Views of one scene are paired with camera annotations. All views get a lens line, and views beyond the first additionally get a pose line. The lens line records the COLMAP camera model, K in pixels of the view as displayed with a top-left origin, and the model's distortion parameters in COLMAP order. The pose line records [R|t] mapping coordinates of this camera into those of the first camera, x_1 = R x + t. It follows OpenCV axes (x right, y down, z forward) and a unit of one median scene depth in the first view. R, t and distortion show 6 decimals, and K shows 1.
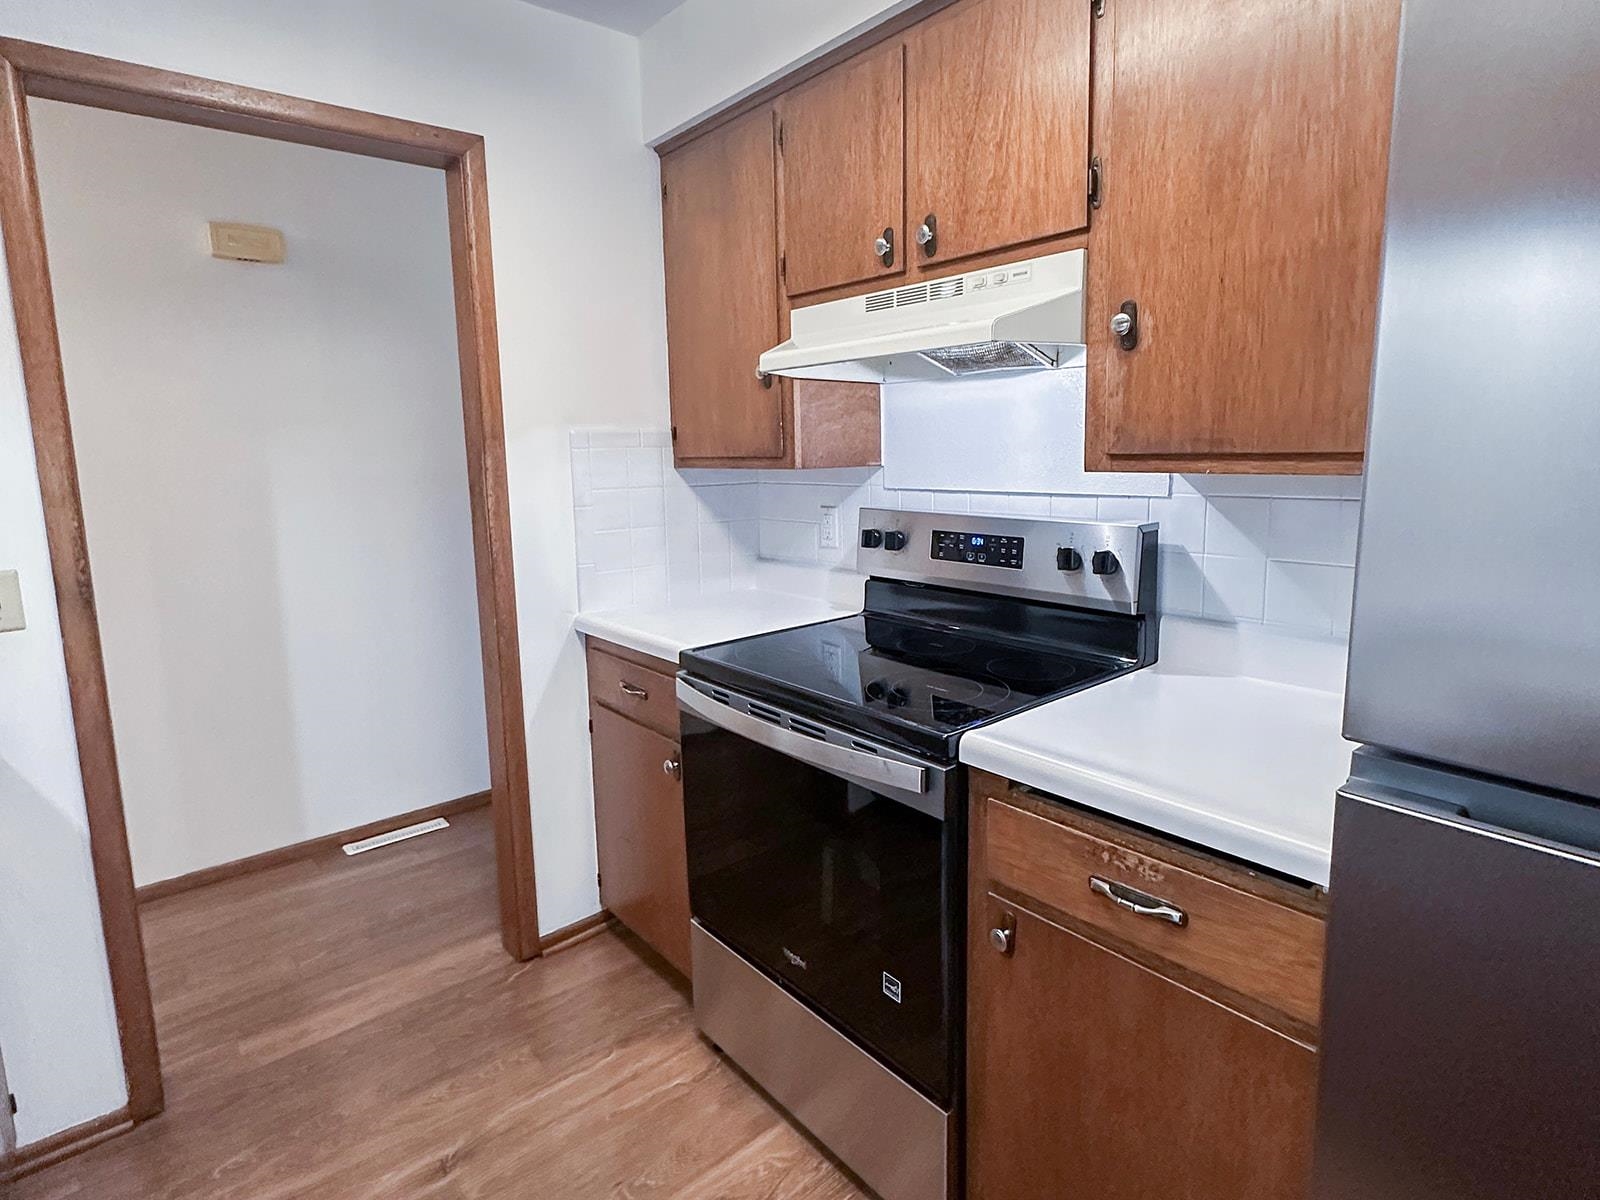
lens RADIAL K [[830.0, 0, 802.0], [0, 830.0, 577.4], [0, 0, 1]] dist [0.002779, 0.000408]
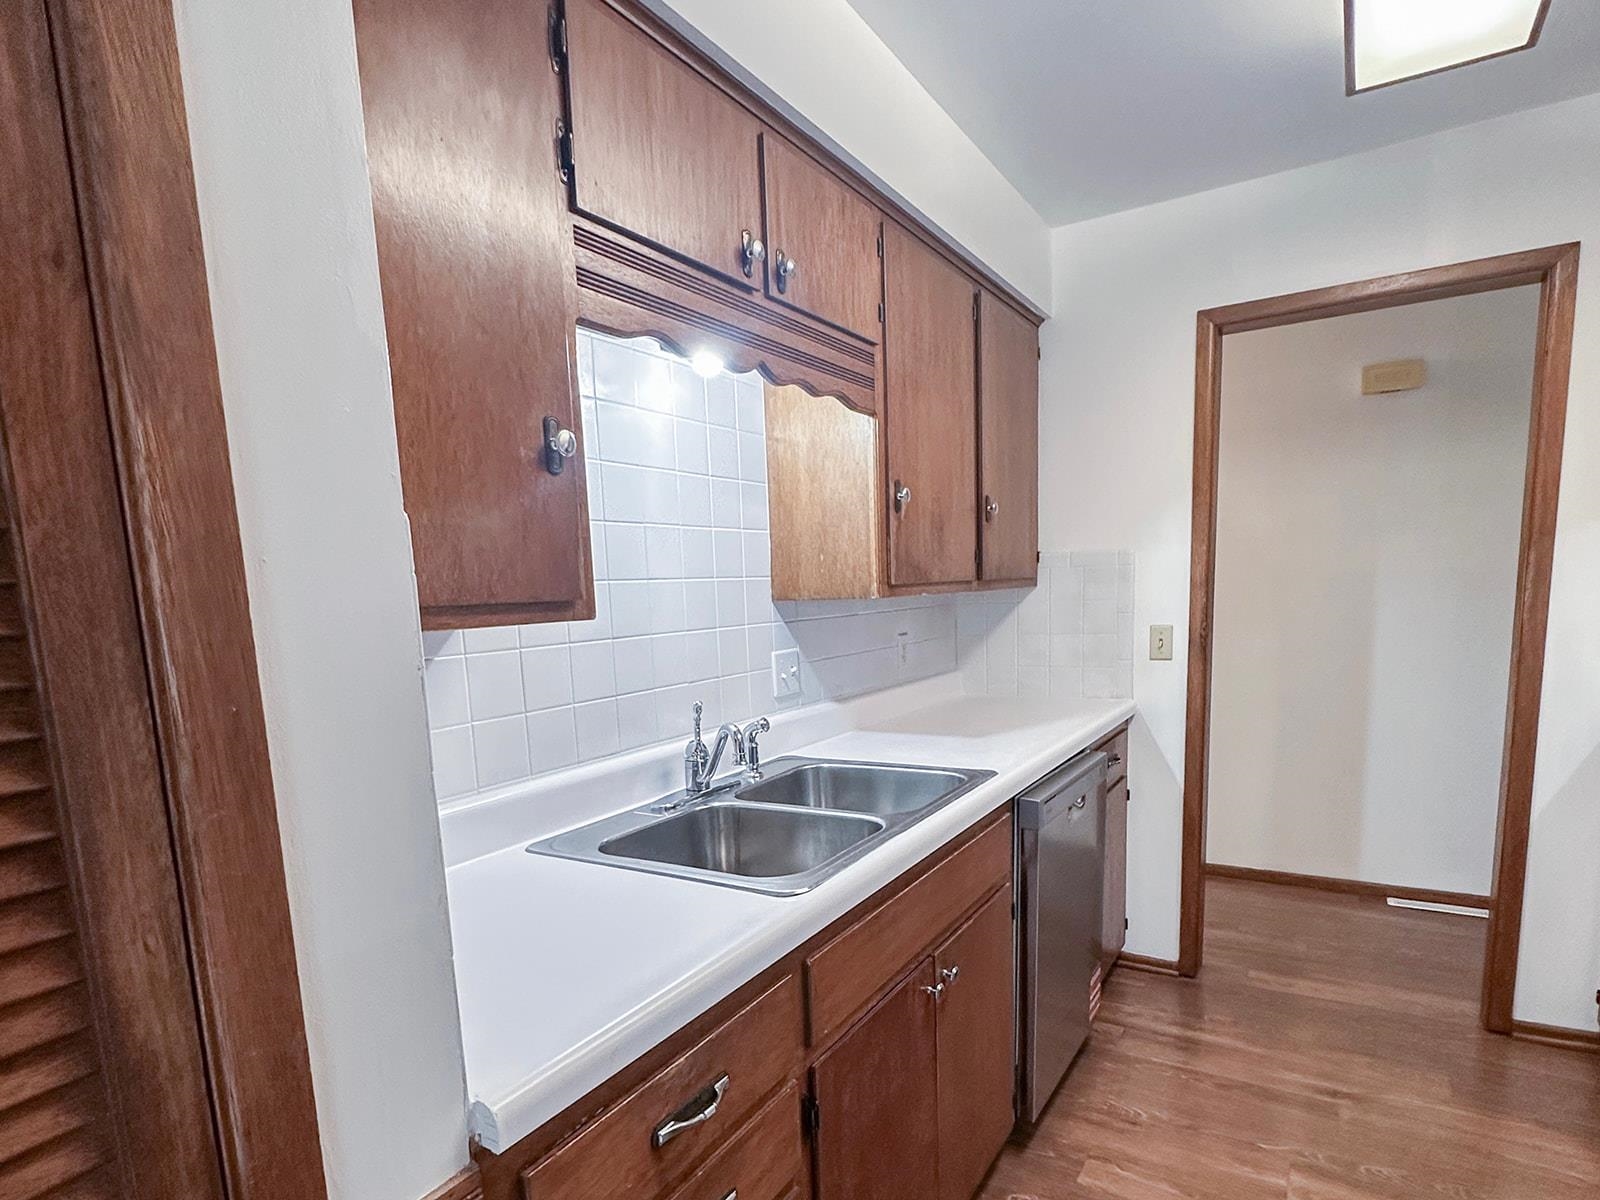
lens RADIAL K [[890.2, 0, 800.0], [0, 890.2, 600.0], [0, 0, 1]] dist [0.000108, -0.000436]
pose [[0.306278, 0.029761, -0.951477, 0.441851], [-0.120978, 0.992624, -0.007895, 0.037608], [0.944223, 0.117526, 0.307619, -0.223119]]
